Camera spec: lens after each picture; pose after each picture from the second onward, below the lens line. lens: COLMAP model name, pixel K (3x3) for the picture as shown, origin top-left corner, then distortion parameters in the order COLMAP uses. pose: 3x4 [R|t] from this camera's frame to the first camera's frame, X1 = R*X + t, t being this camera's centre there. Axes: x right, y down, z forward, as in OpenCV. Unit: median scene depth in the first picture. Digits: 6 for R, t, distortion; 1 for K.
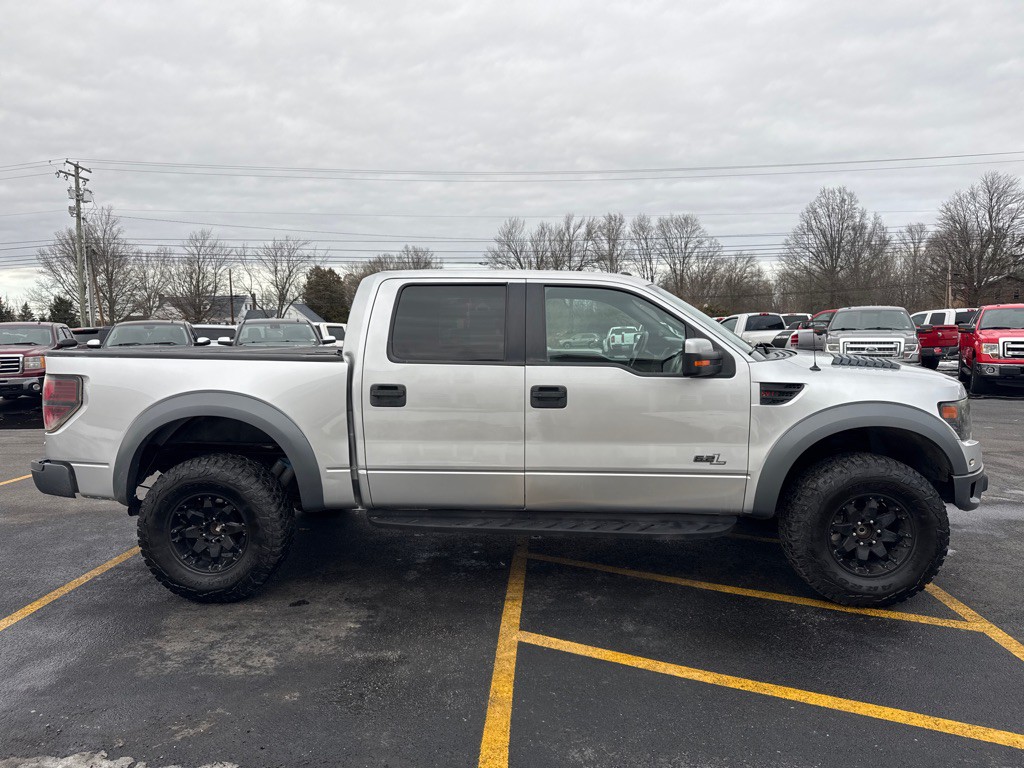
lens RADIAL K [[720.9, 0, 507.0], [0, 720.9, 389.9], [0, 0, 1]] dist [0.004723, -0.001473]
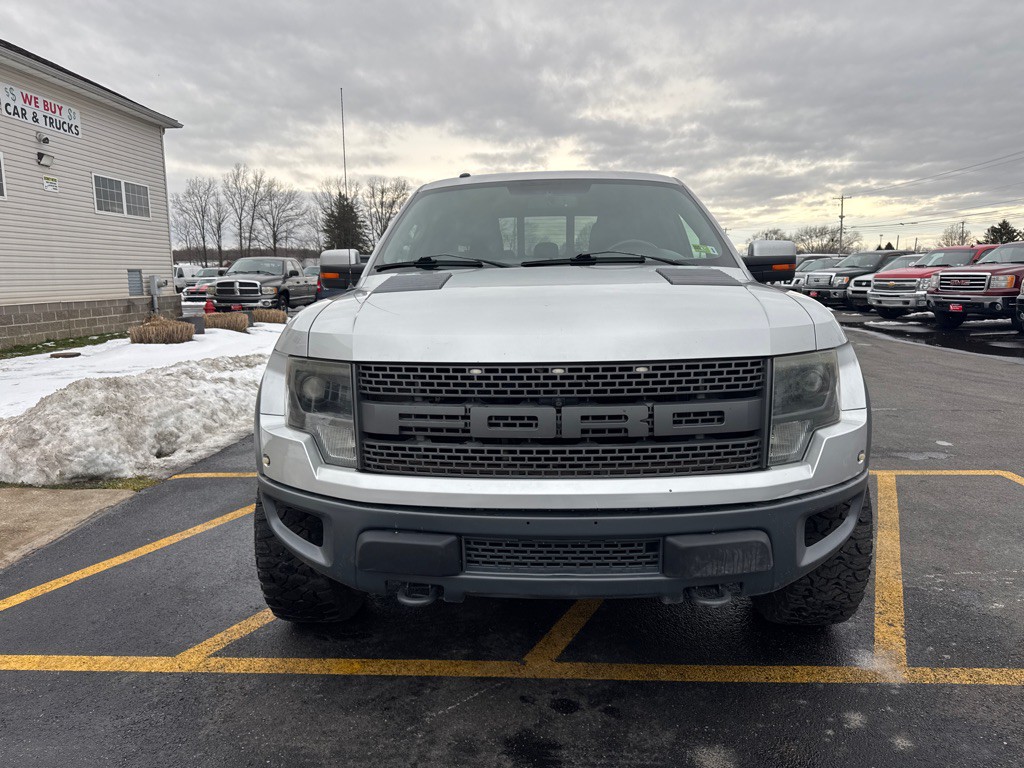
lens RADIAL K [[711.3, 0, 513.8], [0, 711.3, 382.3], [0, 0, 1]] dist [0.010230, -0.015467]
pose [[0.023375, 0.168378, -0.985445, 0.316289], [-0.068912, 0.983642, 0.166435, -0.018579], [0.997349, 0.064019, 0.034596, 0.309832]]
